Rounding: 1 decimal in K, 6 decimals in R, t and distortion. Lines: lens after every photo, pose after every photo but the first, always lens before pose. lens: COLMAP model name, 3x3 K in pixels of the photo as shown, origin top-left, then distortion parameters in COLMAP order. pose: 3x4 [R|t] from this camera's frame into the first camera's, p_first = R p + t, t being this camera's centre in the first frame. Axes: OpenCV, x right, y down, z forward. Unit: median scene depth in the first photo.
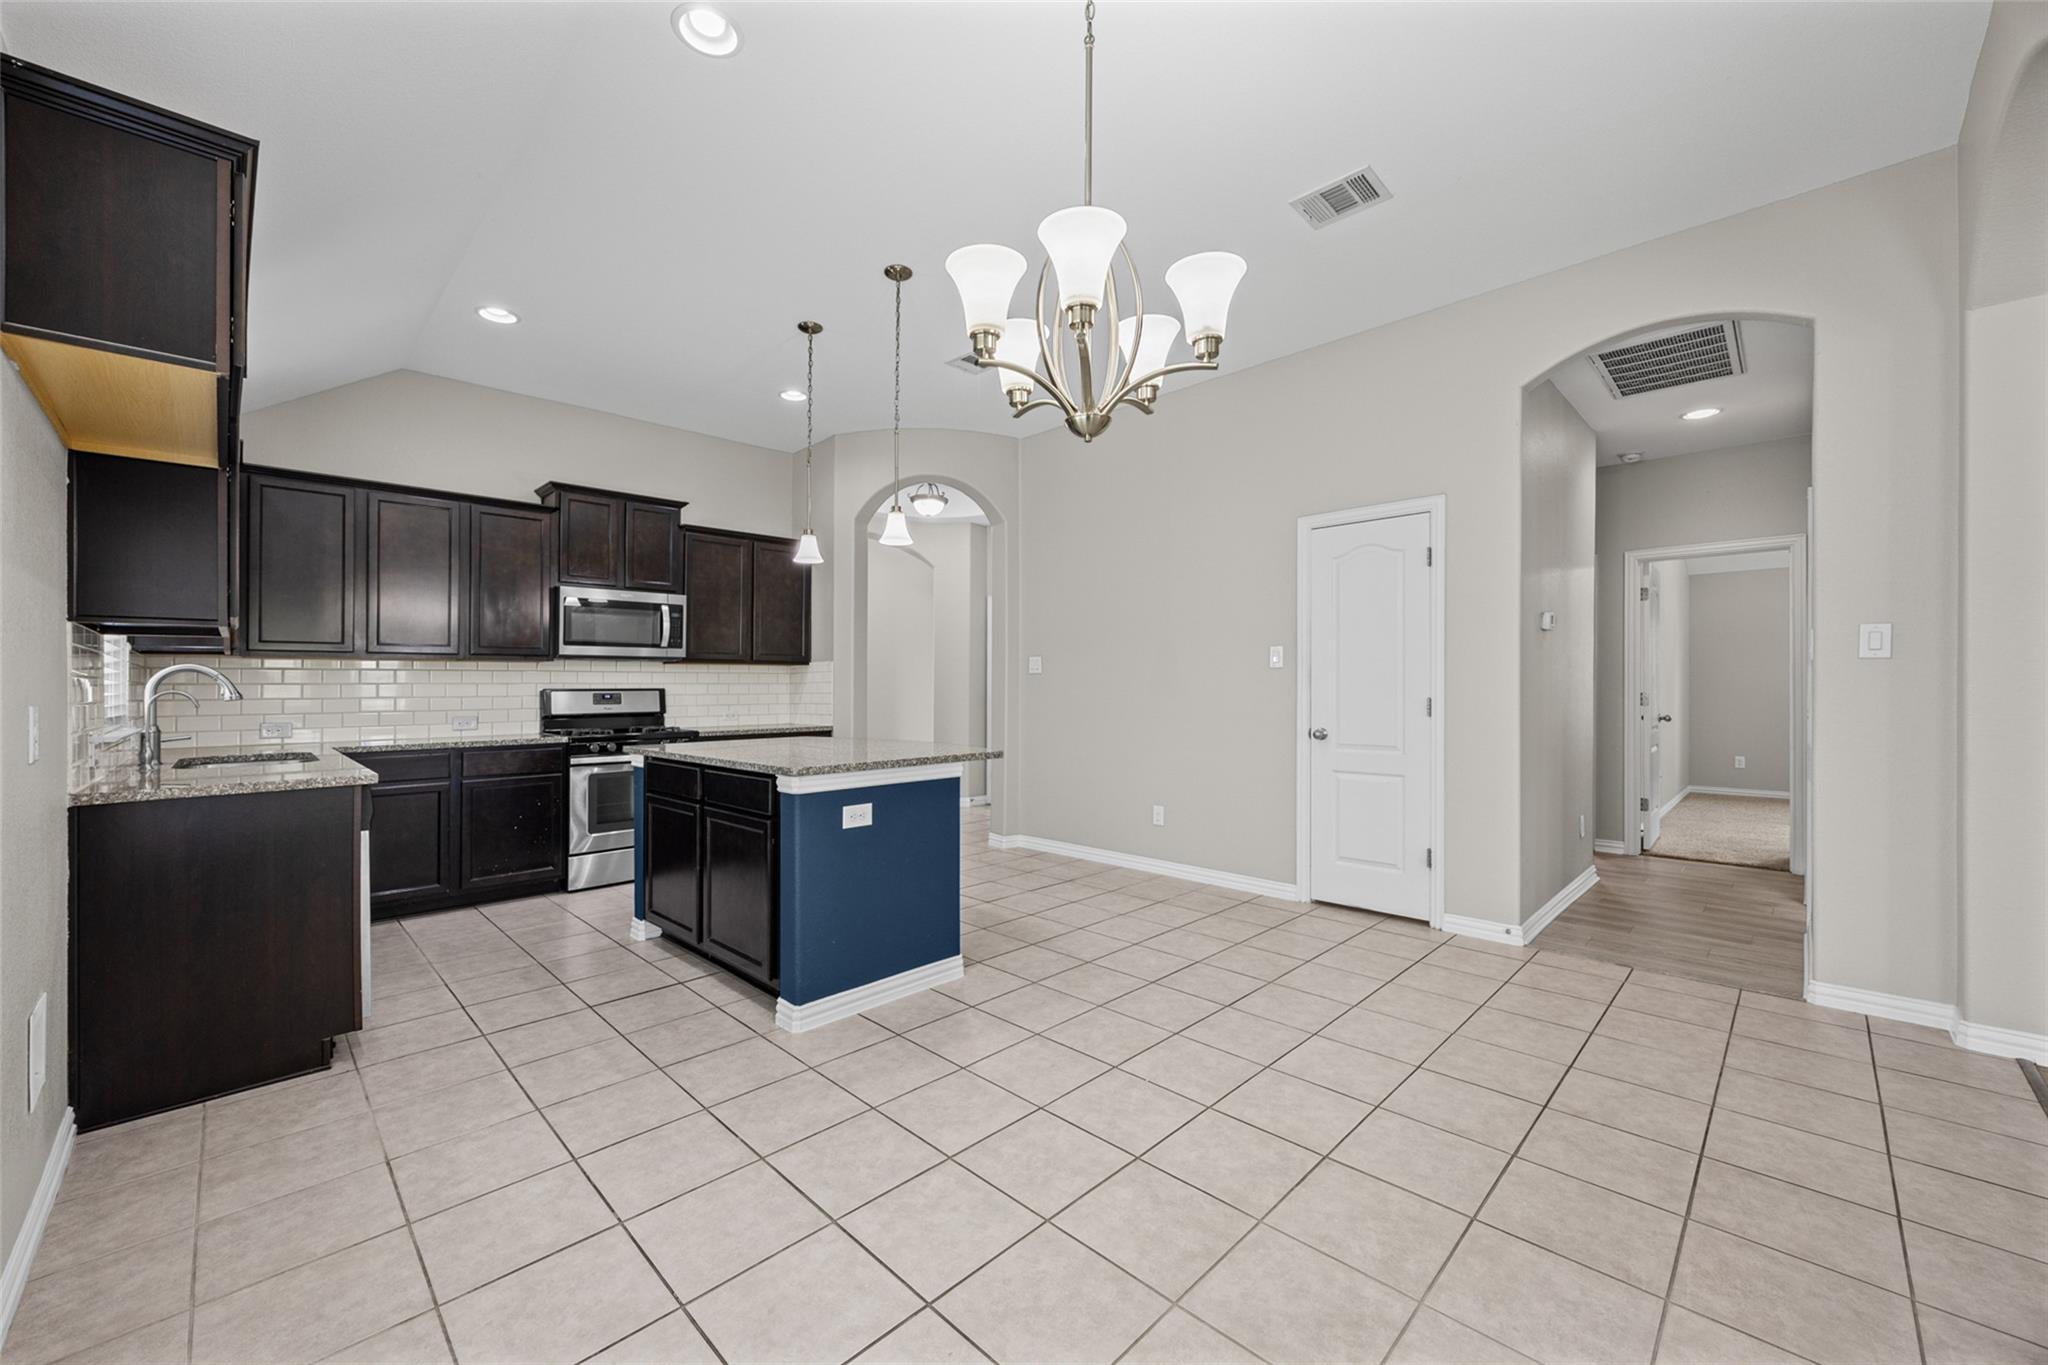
lens RADIAL K [[789.2, 0, 1025.2], [0, 789.2, 680.7], [0, 0, 1]] dist [0.001867, 0.000140]
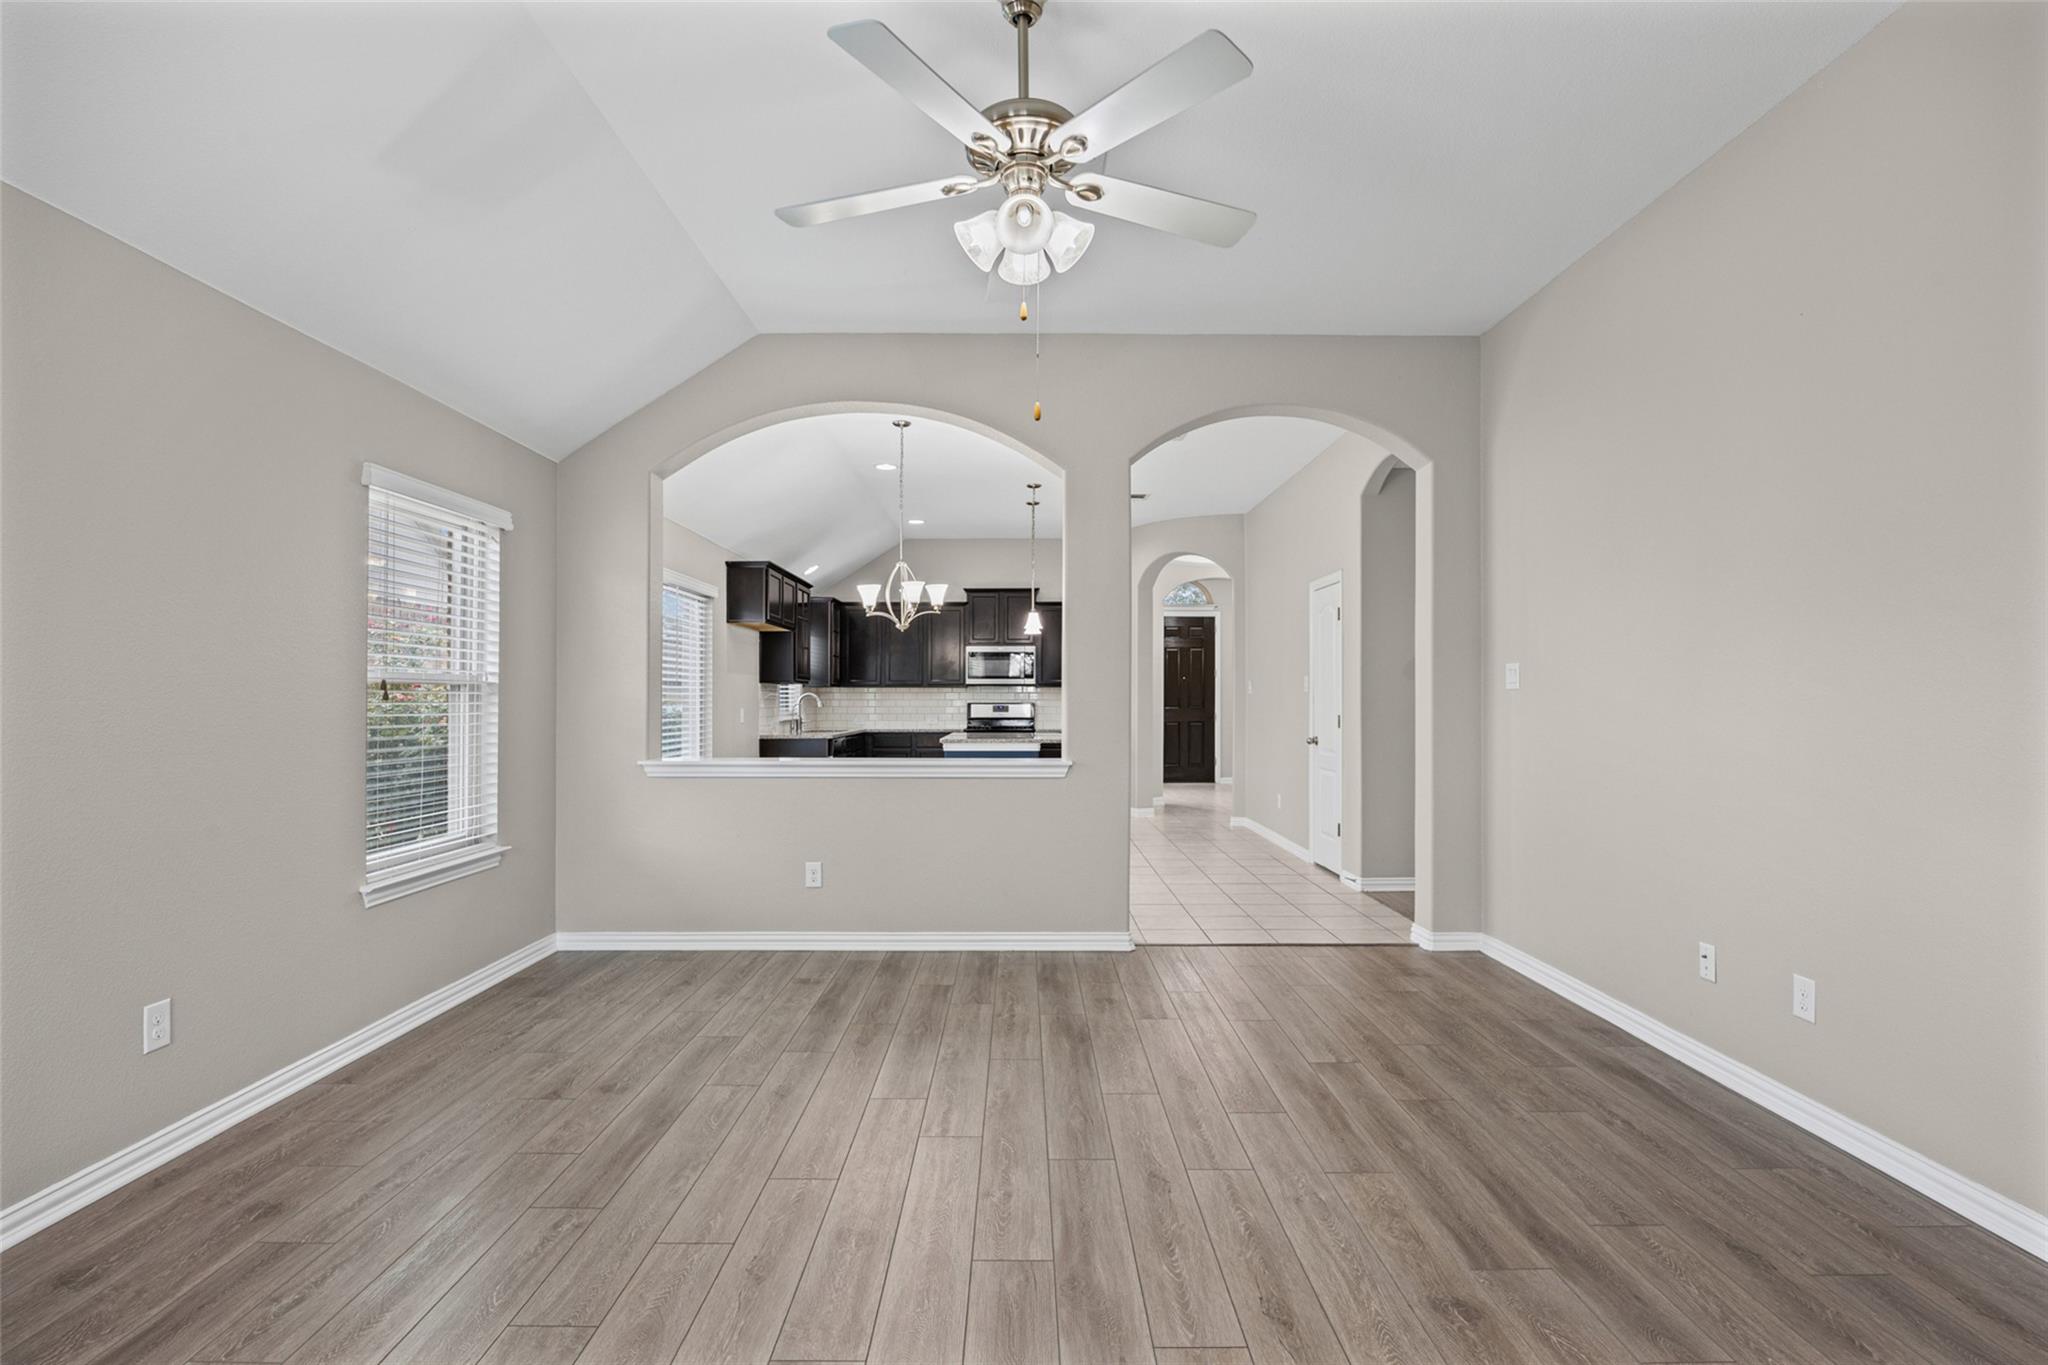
lens RADIAL K [[1003.4, 0, 1011.0], [0, 1003.4, 695.4], [0, 0, 1]] dist [-0.012074, 0.000647]
pose [[0.696569, 0.001617, -0.717488, 1.108045], [0.005465, 0.999956, 0.007559, -0.023572], [0.717469, -0.009187, 0.696530, -0.517656]]
